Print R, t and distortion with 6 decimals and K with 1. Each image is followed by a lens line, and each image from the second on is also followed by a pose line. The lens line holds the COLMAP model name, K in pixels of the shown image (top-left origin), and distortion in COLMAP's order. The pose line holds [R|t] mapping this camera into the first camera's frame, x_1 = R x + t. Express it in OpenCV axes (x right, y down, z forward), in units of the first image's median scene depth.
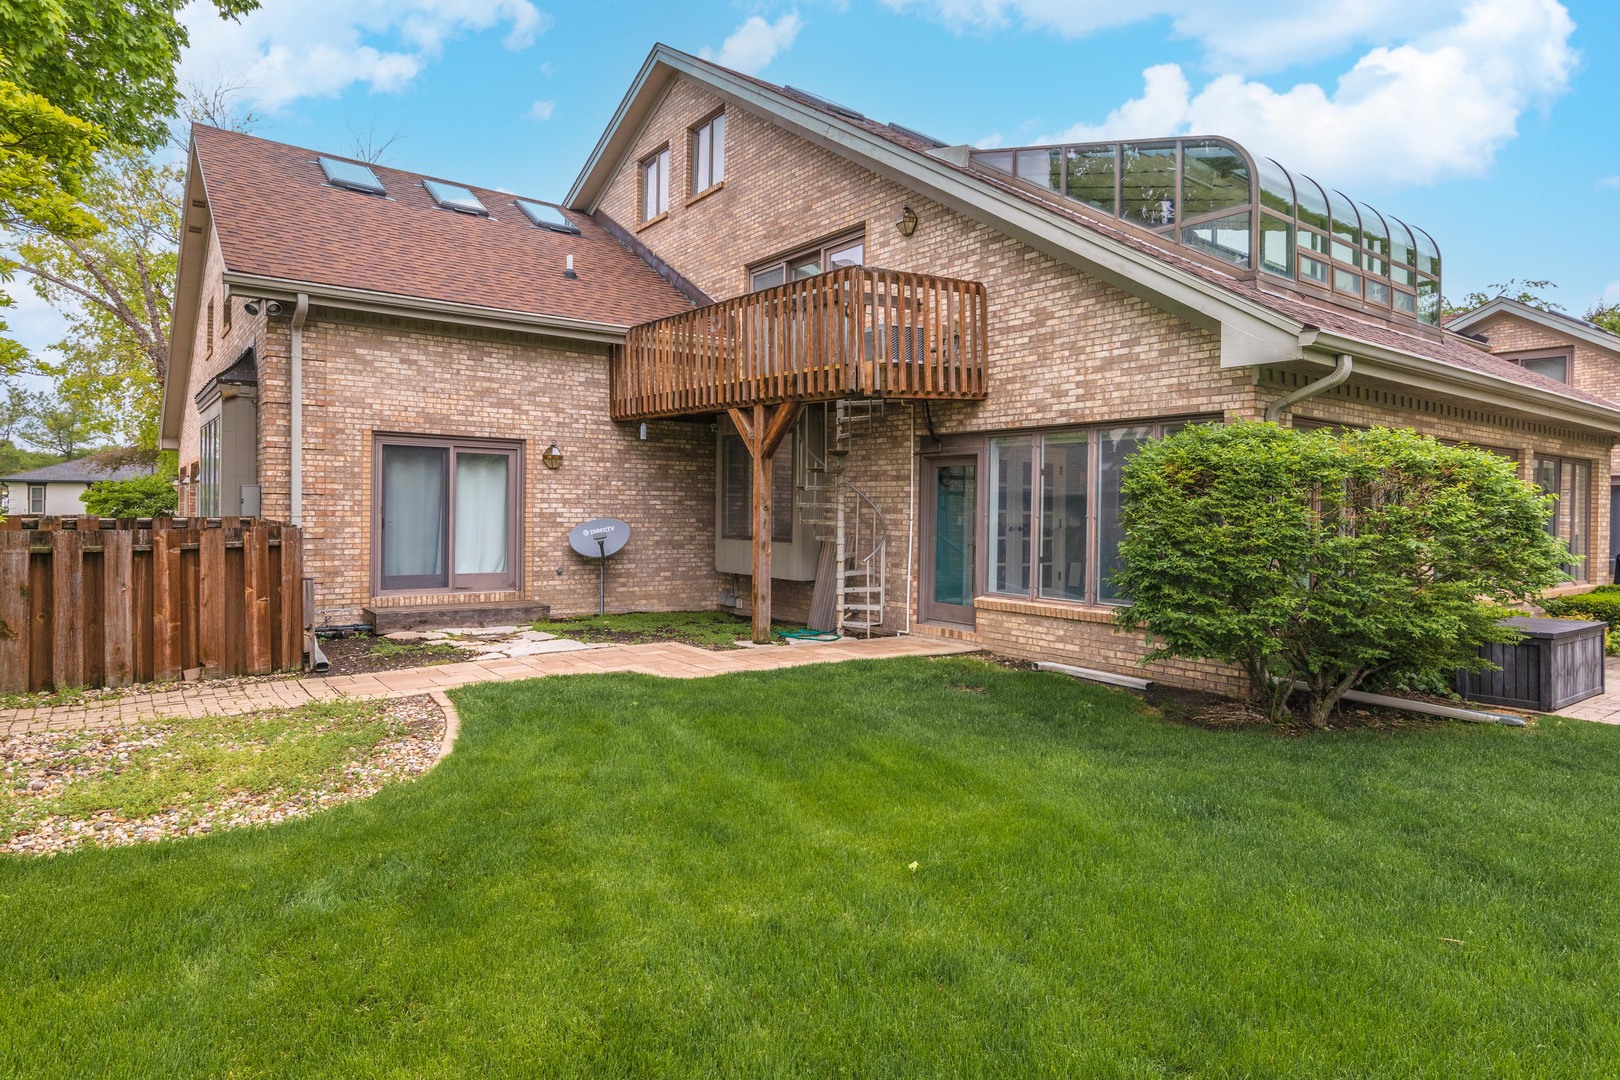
lens RADIAL K [[927.4, 0, 810.2], [0, 927.4, 538.5], [0, 0, 1]] dist [0.003182, 0.000548]
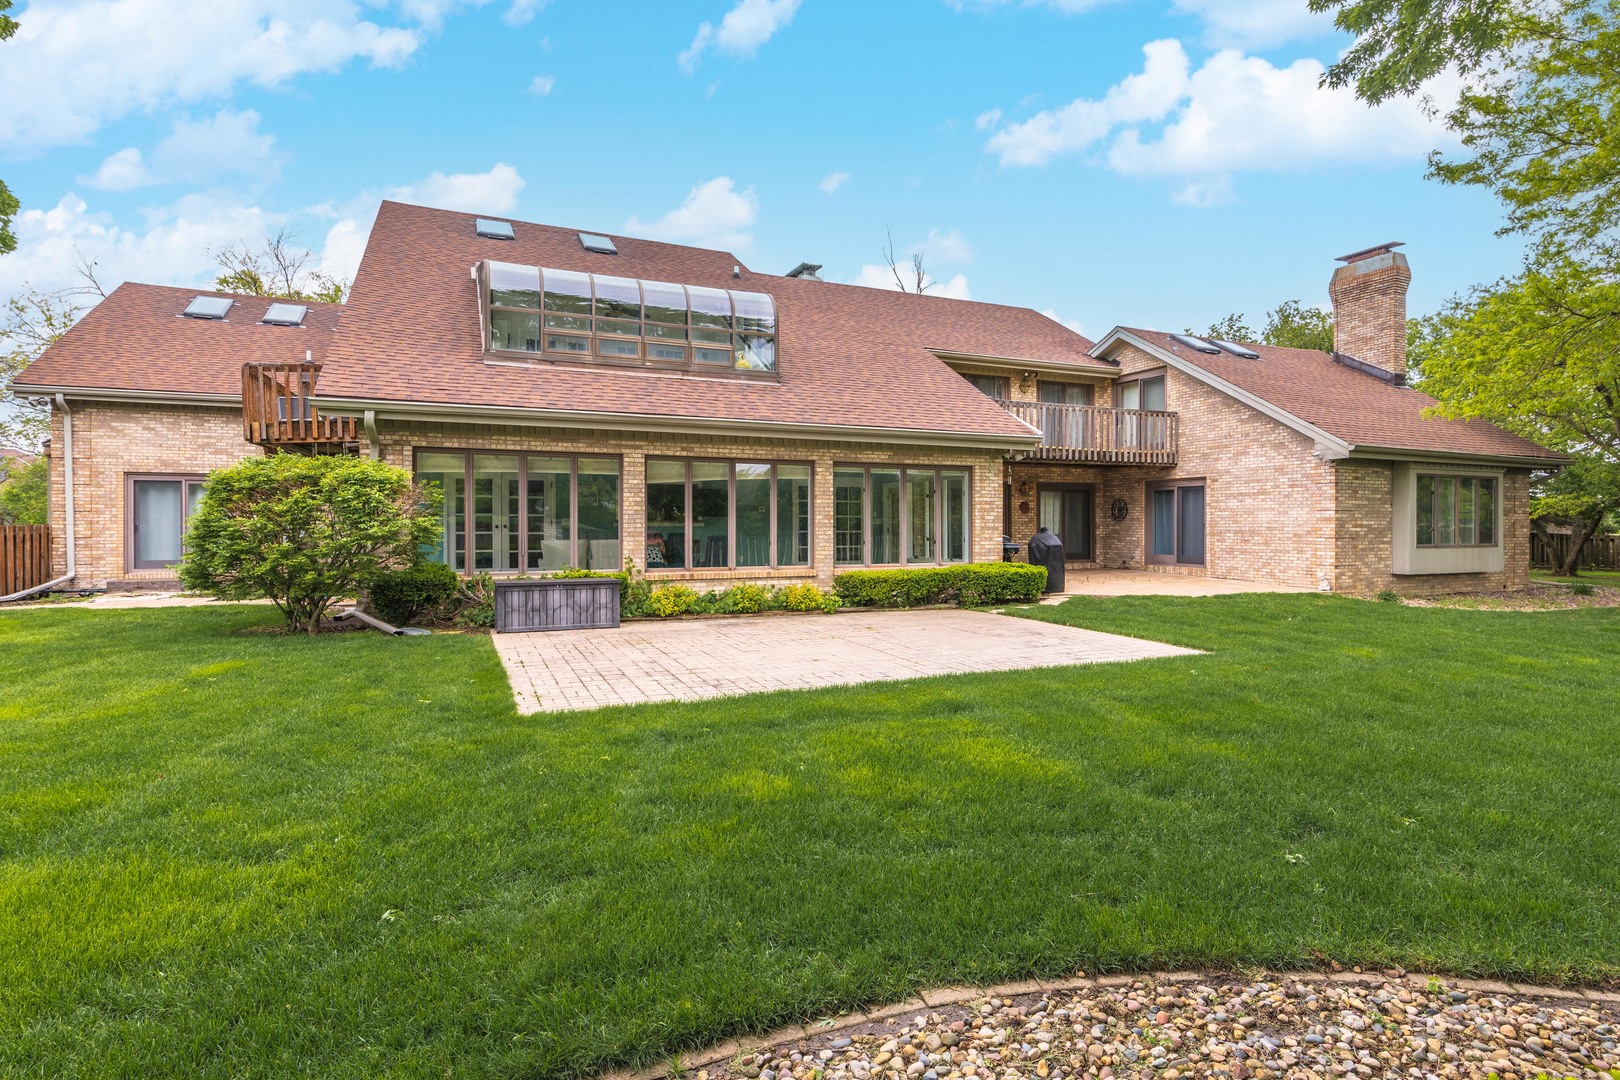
lens RADIAL K [[840.0, 0, 809.7], [0, 840.0, 540.5], [0, 0, 1]] dist [-0.001396, -0.000171]
pose [[0.972394, -0.002103, -0.233336, 1.037930], [0.001312, 0.999993, -0.003544, 0.012005], [0.233342, 0.003140, 0.972390, -0.160349]]
